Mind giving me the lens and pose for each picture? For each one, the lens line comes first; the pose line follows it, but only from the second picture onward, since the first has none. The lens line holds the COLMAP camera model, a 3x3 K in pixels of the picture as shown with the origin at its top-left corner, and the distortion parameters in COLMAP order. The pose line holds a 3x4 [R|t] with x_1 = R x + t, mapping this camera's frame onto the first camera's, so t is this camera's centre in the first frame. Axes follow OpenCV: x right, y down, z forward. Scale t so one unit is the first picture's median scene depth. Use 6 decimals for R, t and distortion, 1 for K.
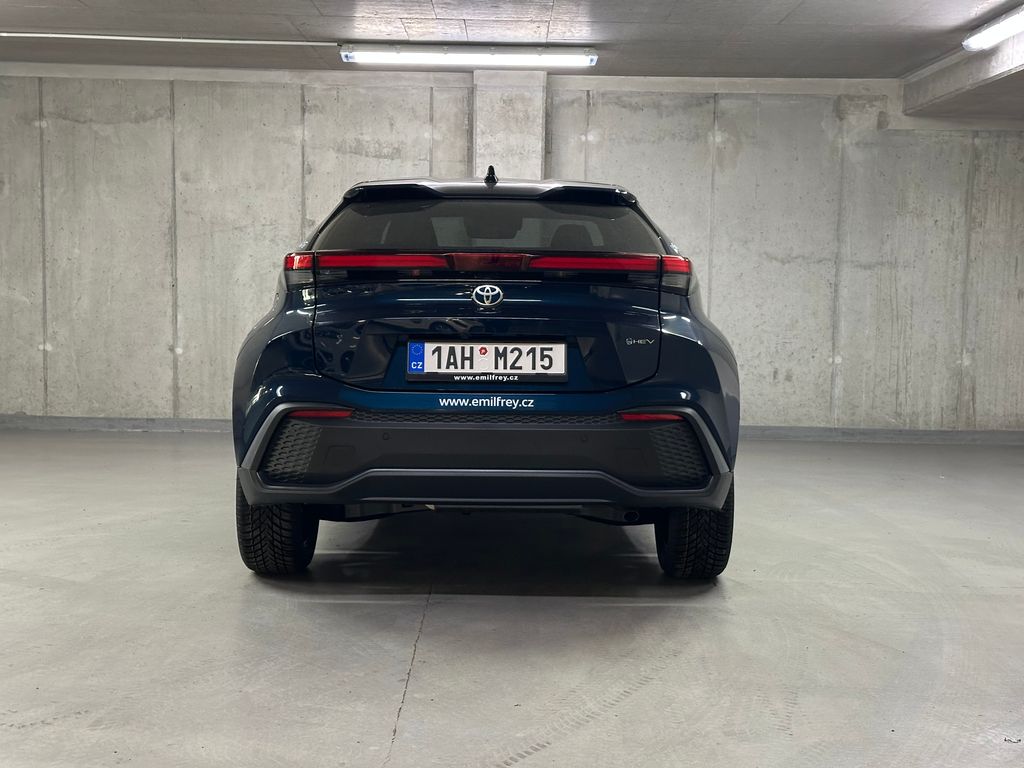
lens RADIAL K [[1398.5, 0, 519.2], [0, 1398.5, 388.4], [0, 0, 1]] dist [0.112553, 0.000000]
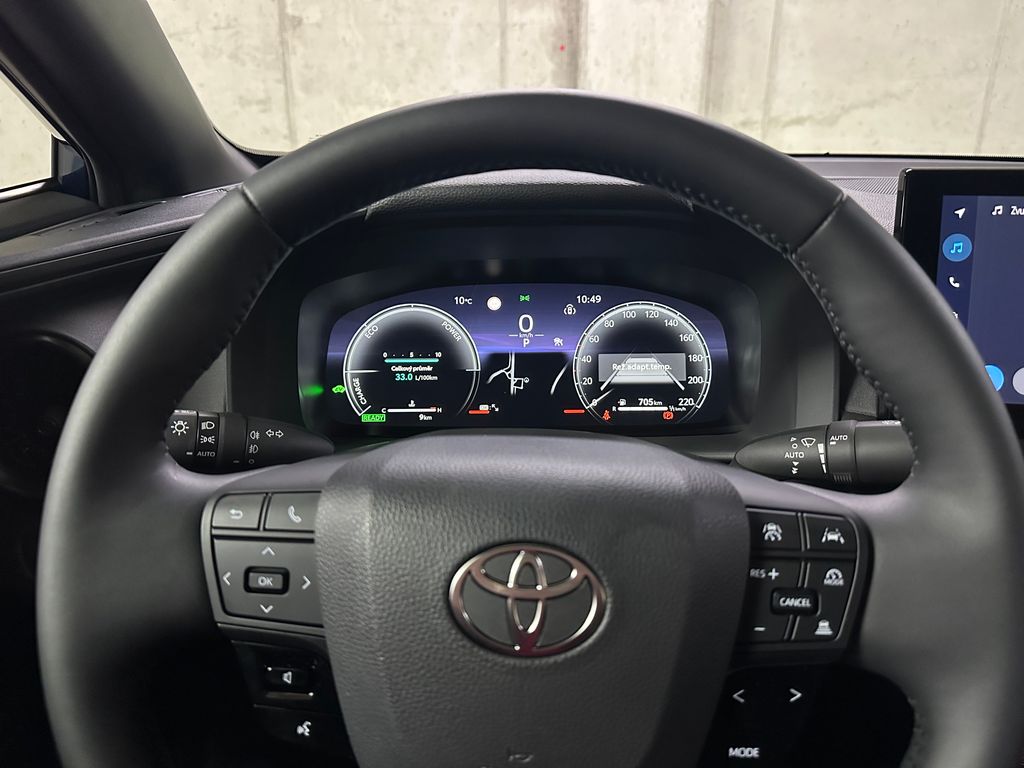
lens RADIAL K [[721.1, 0, 512.6], [0, 721.1, 374.8], [0, 0, 1]] dist [0.006616, -0.017792]
pose [[0.999388, 0.001735, -0.034949, -0.049234], [0.007502, 0.964923, 0.262427, -0.055430], [0.034179, -0.262528, 0.964319, 0.682236]]
